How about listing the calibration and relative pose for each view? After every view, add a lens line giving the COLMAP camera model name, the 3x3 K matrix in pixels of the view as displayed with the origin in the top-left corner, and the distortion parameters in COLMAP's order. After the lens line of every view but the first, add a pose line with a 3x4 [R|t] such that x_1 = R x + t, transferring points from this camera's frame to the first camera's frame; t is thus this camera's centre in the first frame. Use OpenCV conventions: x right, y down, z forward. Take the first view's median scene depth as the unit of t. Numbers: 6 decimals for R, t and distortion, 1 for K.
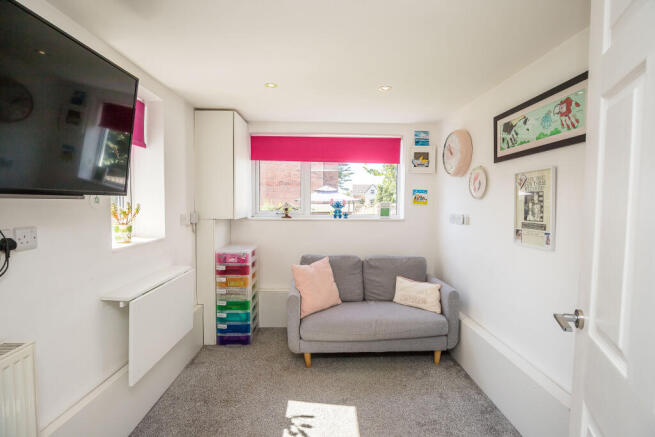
lens RADIAL K [[301.4, 0, 330.2], [0, 301.4, 216.4], [0, 0, 1]] dist [-0.030344, -0.000033]
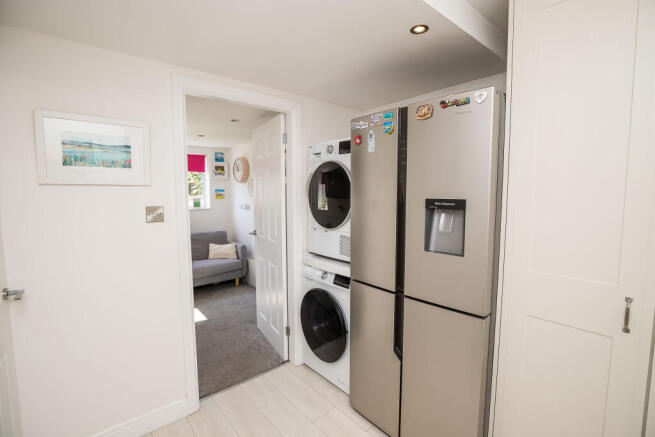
lens RADIAL K [[301.4, 0, 329.7], [0, 301.4, 219.8], [0, 0, 1]] dist [-0.030344, -0.000033]
pose [[0.781063, -0.060636, 0.621501, -0.273268], [0.042892, 0.998133, 0.043477, 0.030145], [-0.622977, -0.007301, 0.782206, -0.679936]]
